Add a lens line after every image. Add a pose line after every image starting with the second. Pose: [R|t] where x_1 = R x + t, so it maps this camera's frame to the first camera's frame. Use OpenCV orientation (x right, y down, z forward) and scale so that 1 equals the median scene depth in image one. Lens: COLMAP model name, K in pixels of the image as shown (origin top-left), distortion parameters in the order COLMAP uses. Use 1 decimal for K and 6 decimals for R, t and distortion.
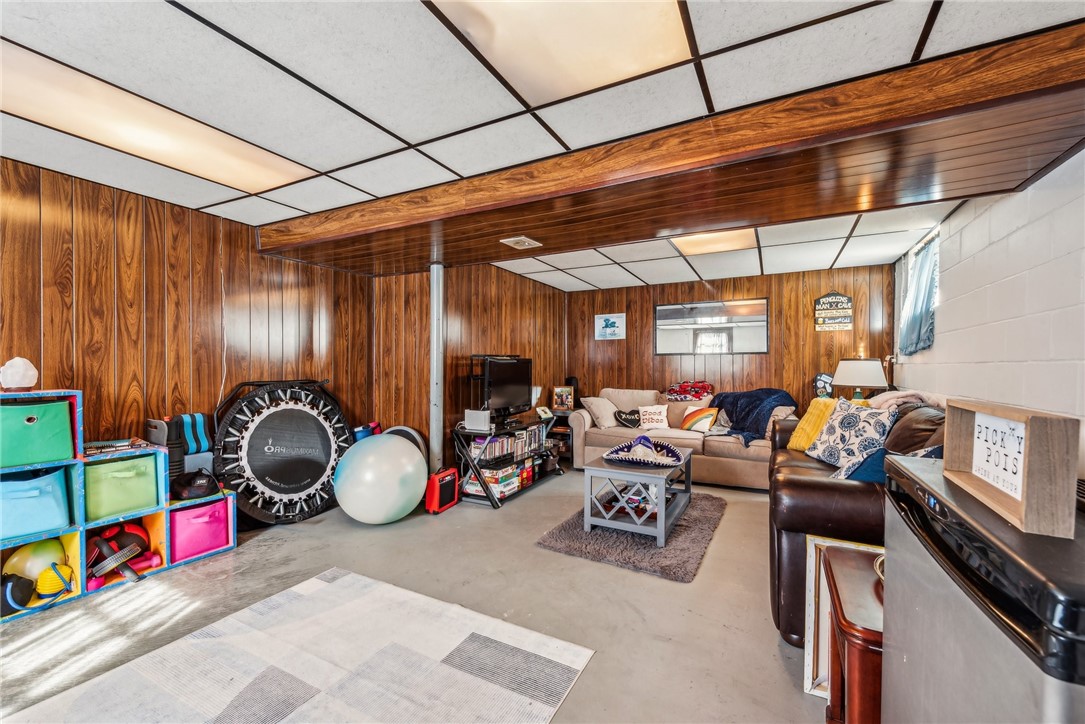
lens RADIAL K [[445.1, 0, 537.8], [0, 445.1, 370.1], [0, 0, 1]] dist [0.010003, -0.000444]
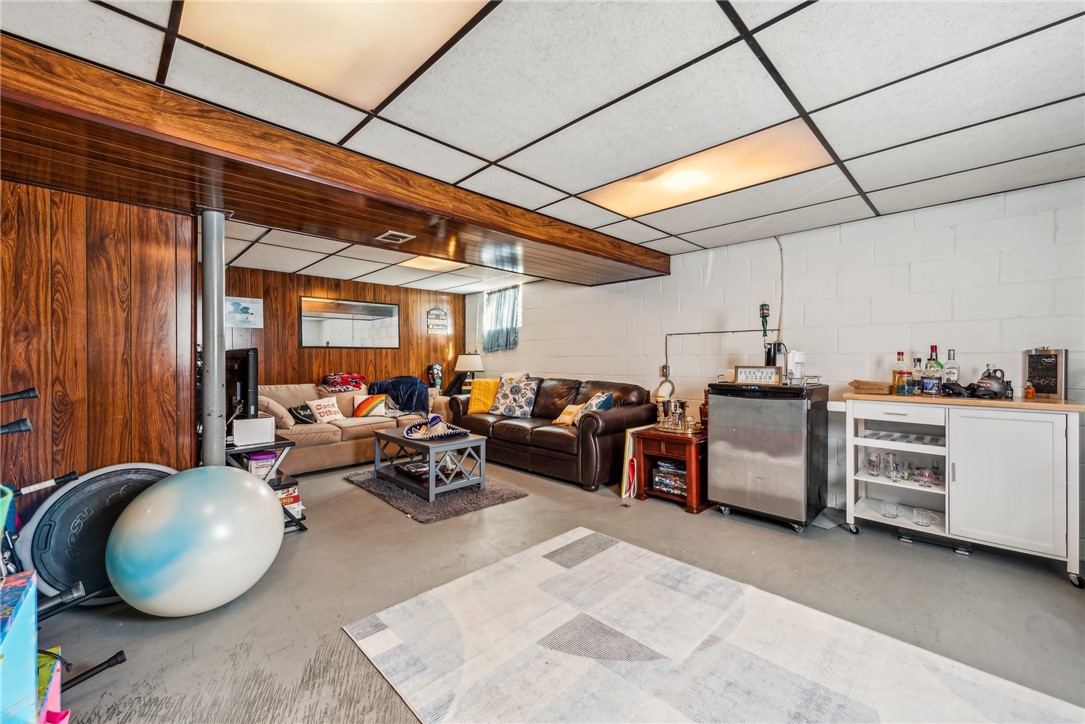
lens RADIAL K [[433.9, 0, 554.6], [0, 433.9, 360.5], [0, 0, 1]] dist [0.016008, -0.000648]
pose [[0.275188, -0.005741, 0.961373, -0.925827], [0.011688, 0.999928, 0.002626, -0.003558], [-0.961319, 0.010514, 0.275235, 0.396364]]
